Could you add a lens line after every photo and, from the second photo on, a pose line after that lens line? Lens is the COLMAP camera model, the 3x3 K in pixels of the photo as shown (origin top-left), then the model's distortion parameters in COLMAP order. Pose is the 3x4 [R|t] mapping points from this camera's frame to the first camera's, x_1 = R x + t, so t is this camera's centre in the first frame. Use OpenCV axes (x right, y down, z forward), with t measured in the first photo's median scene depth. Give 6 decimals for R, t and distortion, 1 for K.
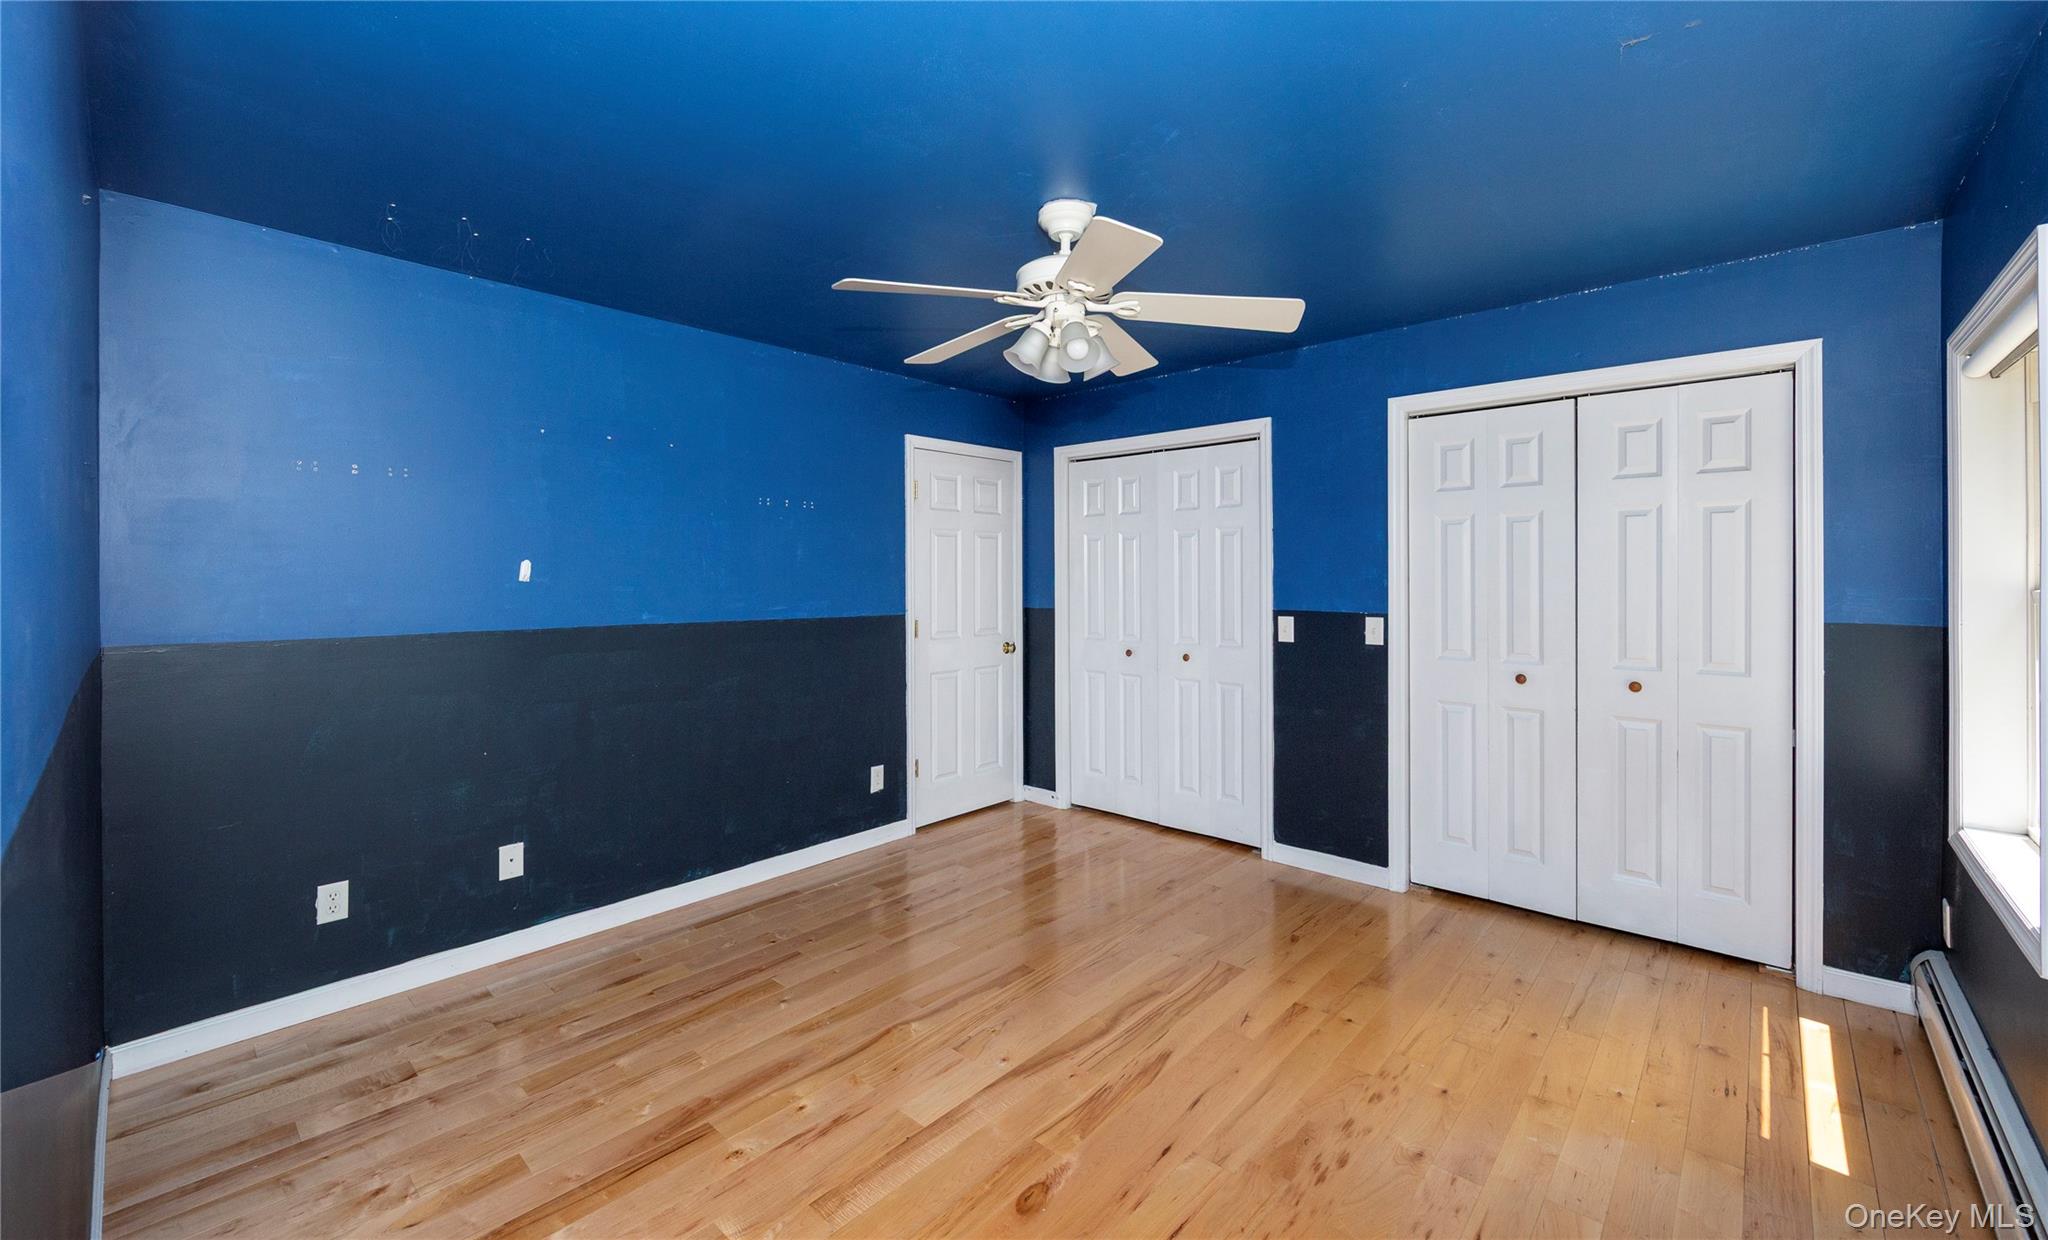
lens RADIAL K [[812.0, 0, 1023.3], [0, 812.0, 575.8], [0, 0, 1]] dist [-0.001659, -0.000189]
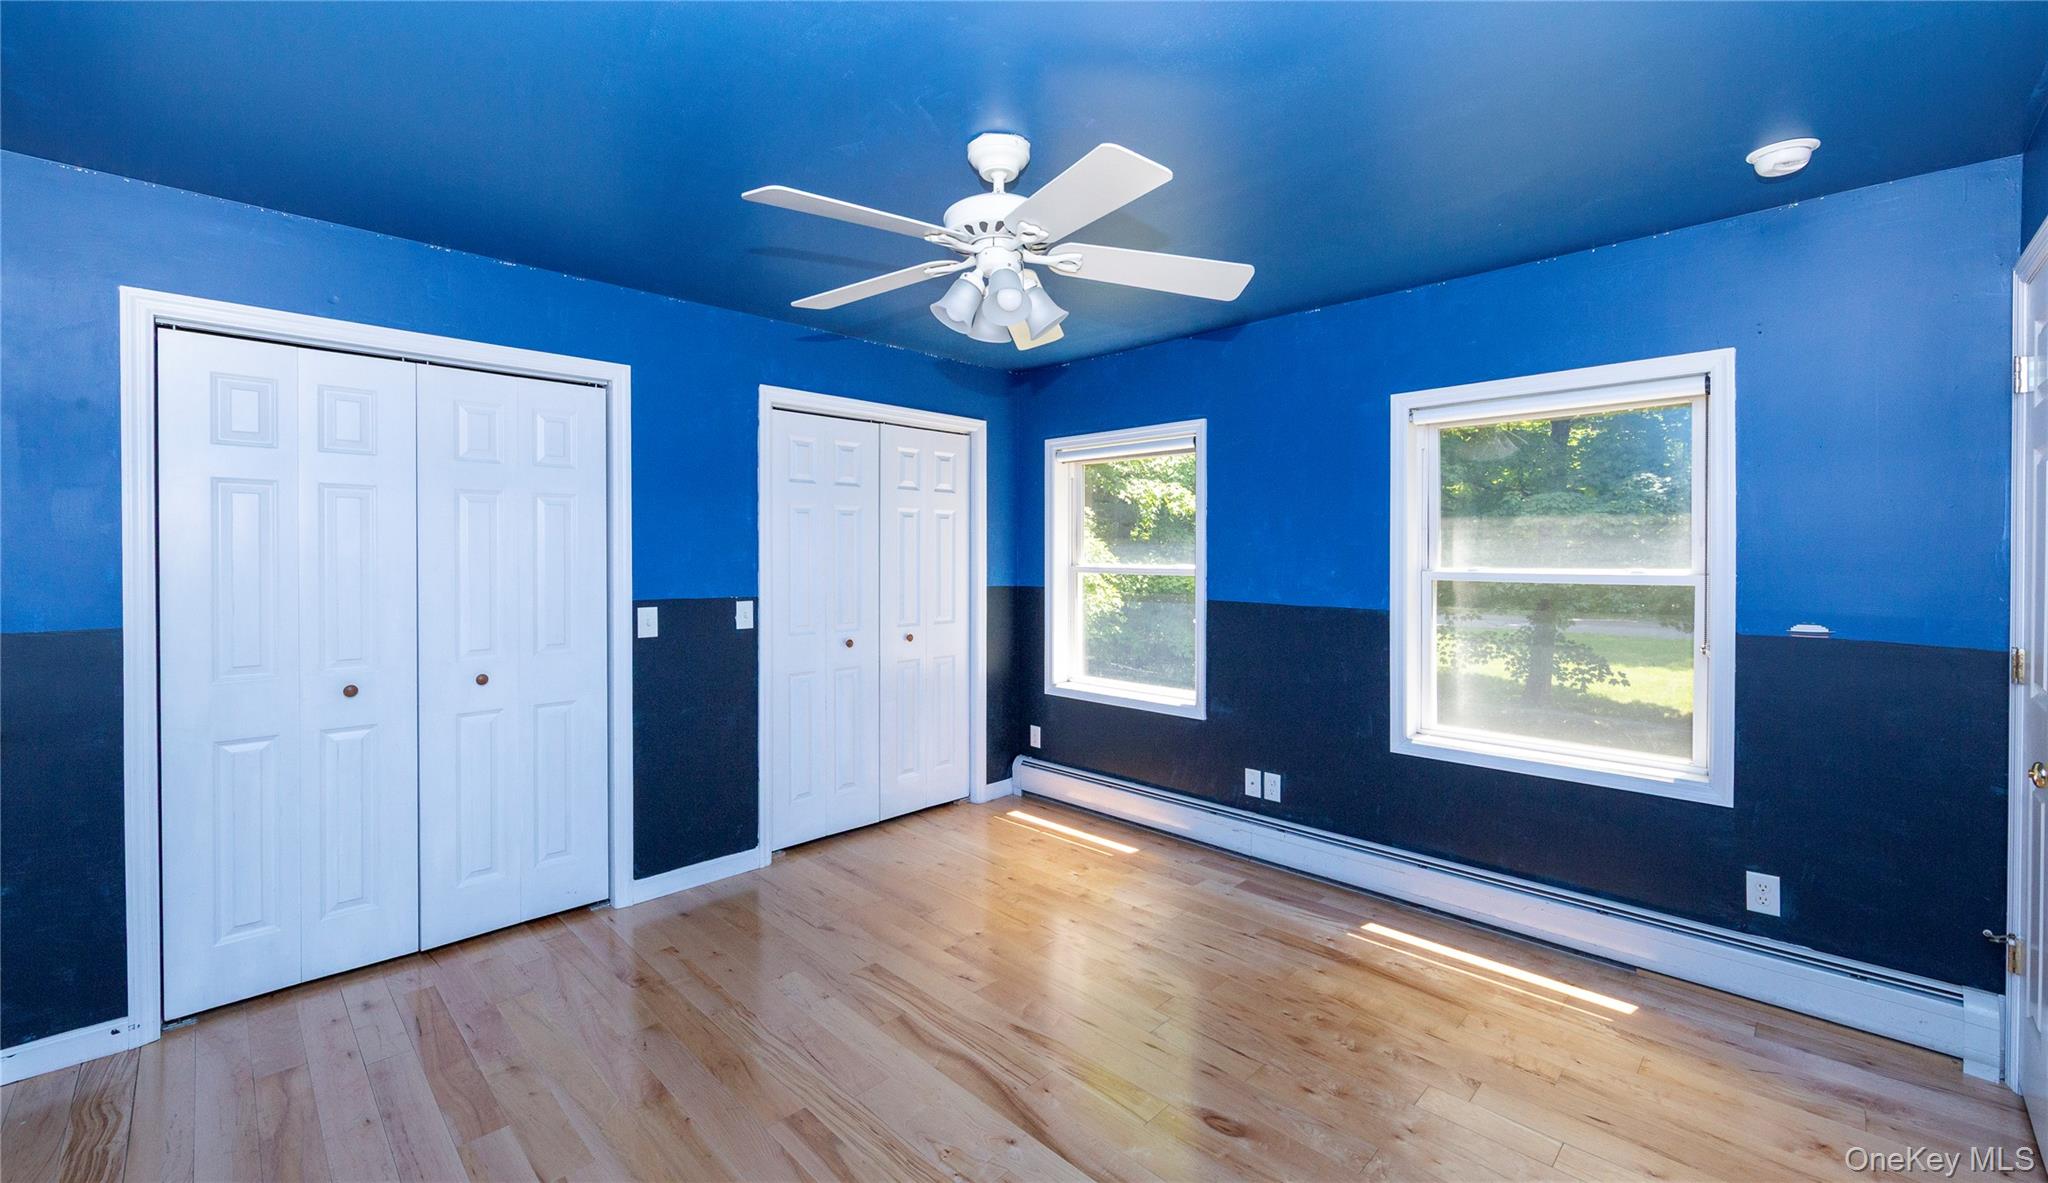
lens RADIAL K [[815.5, 0, 1035.8], [0, 815.5, 561.4], [0, 0, 1]] dist [-0.009430, 0.000032]
pose [[0.039012, -0.002764, 0.999235, -0.635214], [0.000468, 0.999996, 0.002748, 0.000180], [-0.999239, 0.000361, 0.039013, 0.705727]]
